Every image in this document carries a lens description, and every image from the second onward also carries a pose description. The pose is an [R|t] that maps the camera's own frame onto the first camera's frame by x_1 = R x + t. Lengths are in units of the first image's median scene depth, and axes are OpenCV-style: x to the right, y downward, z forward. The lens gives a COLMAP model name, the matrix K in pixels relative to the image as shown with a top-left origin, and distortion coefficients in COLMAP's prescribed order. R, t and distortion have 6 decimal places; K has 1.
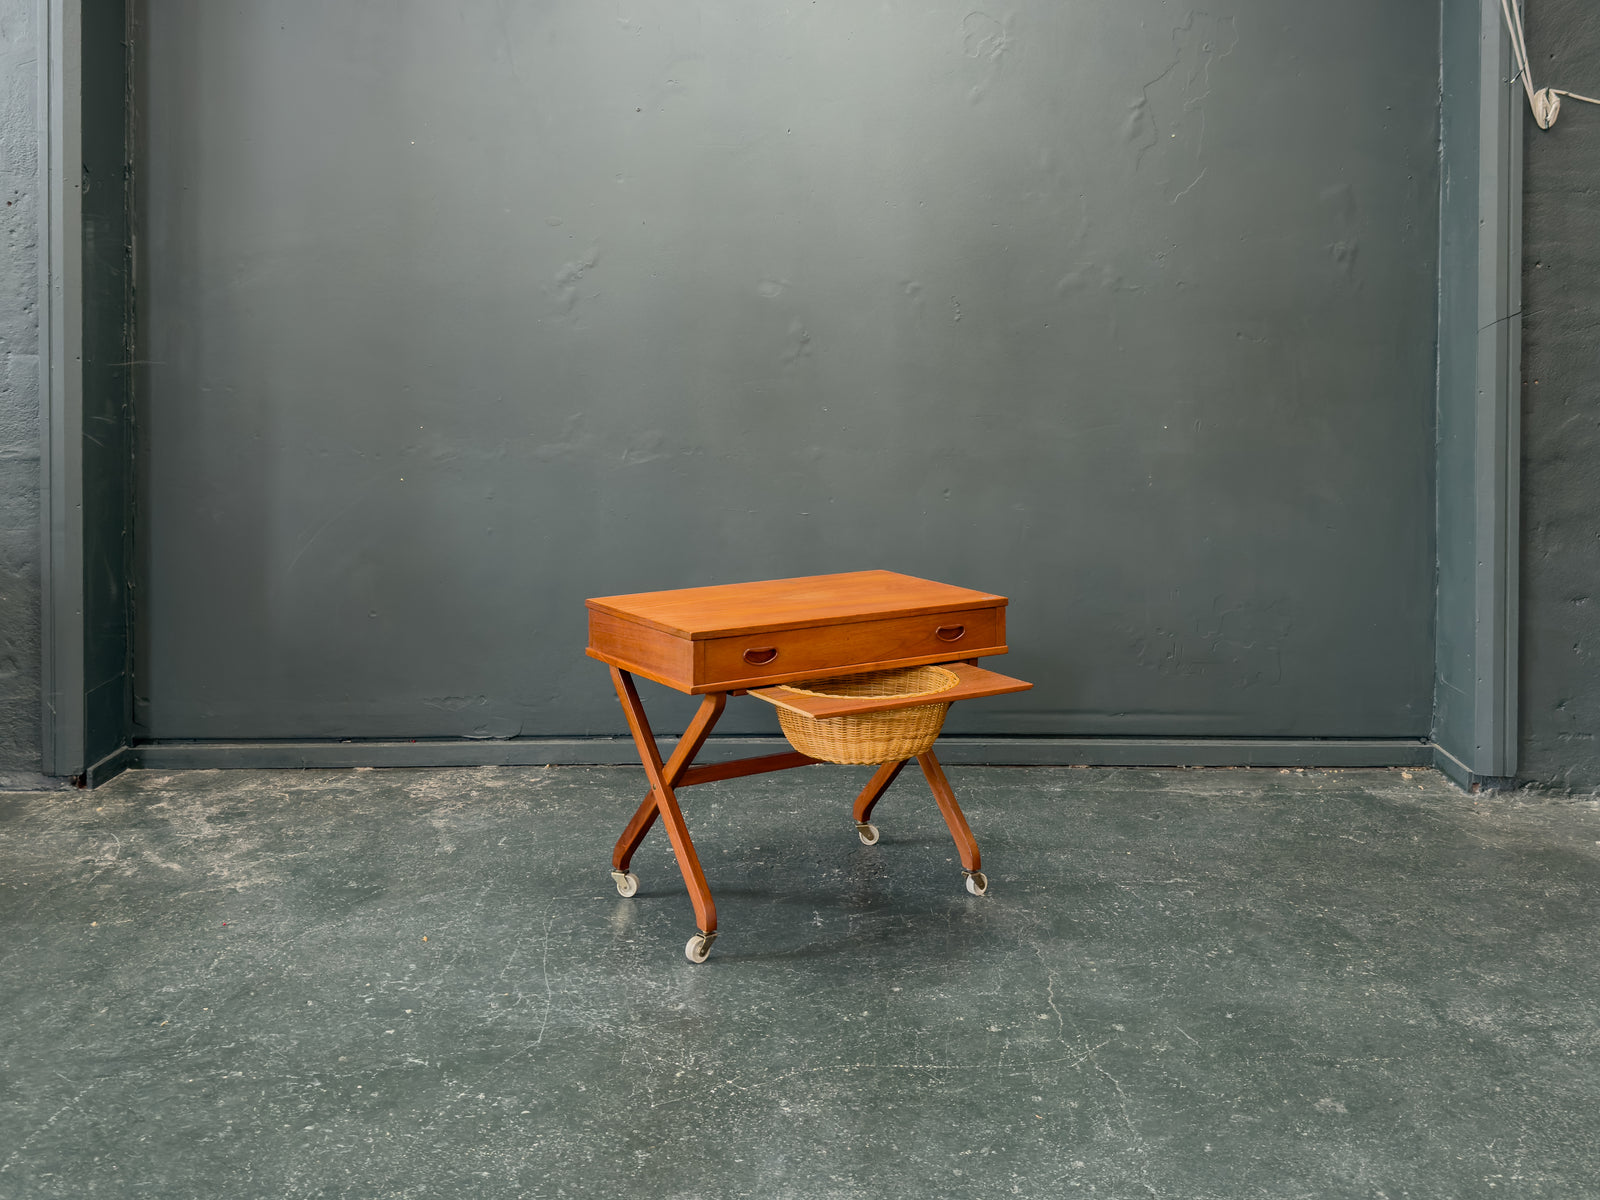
lens RADIAL K [[1554.1, 0, 835.3], [0, 1554.1, 363.9], [0, 0, 1]] dist [0.116839, -0.191686]
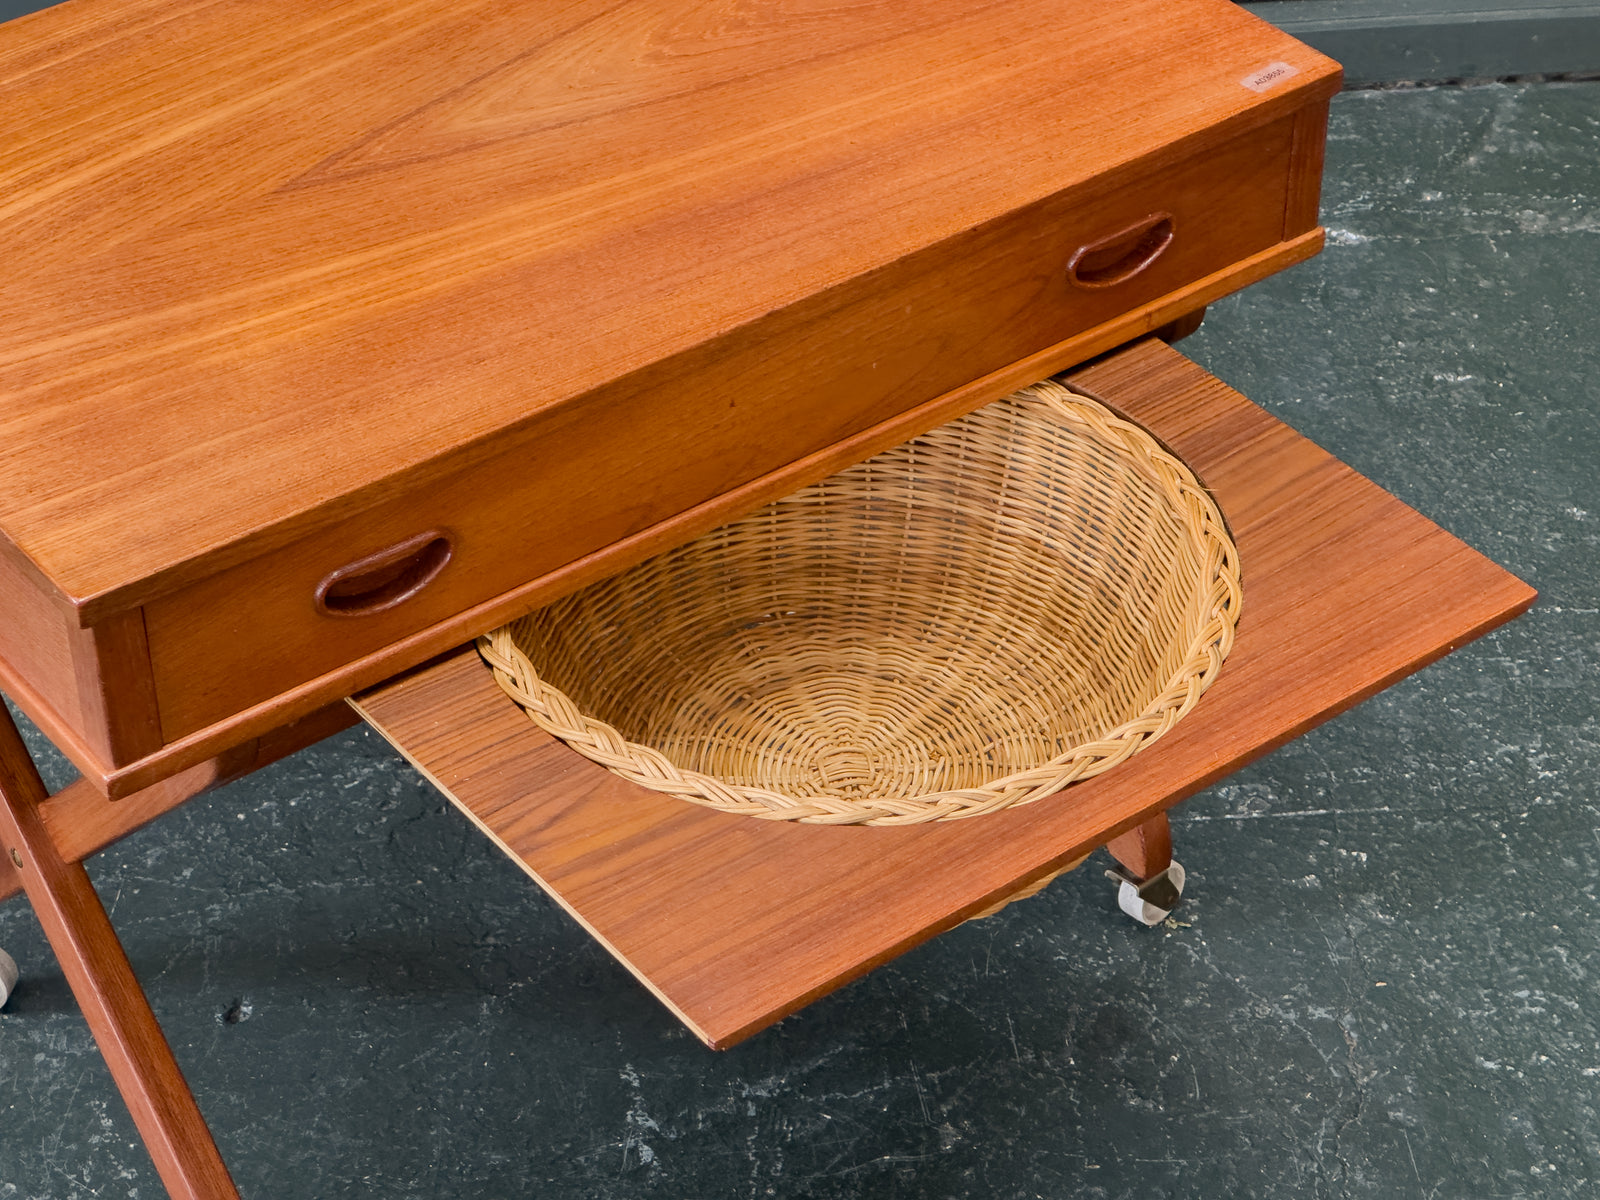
lens RADIAL K [[3518.0, 0, 831.7], [0, 3518.0, 591.7], [0, 0, 1]] dist [0.282926, -0.705487]
pose [[0.996596, -0.049258, 0.066099, -0.013665], [-0.000801, 0.796010, 0.605283, -0.127546], [-0.082431, -0.603275, 0.793262, 0.501401]]
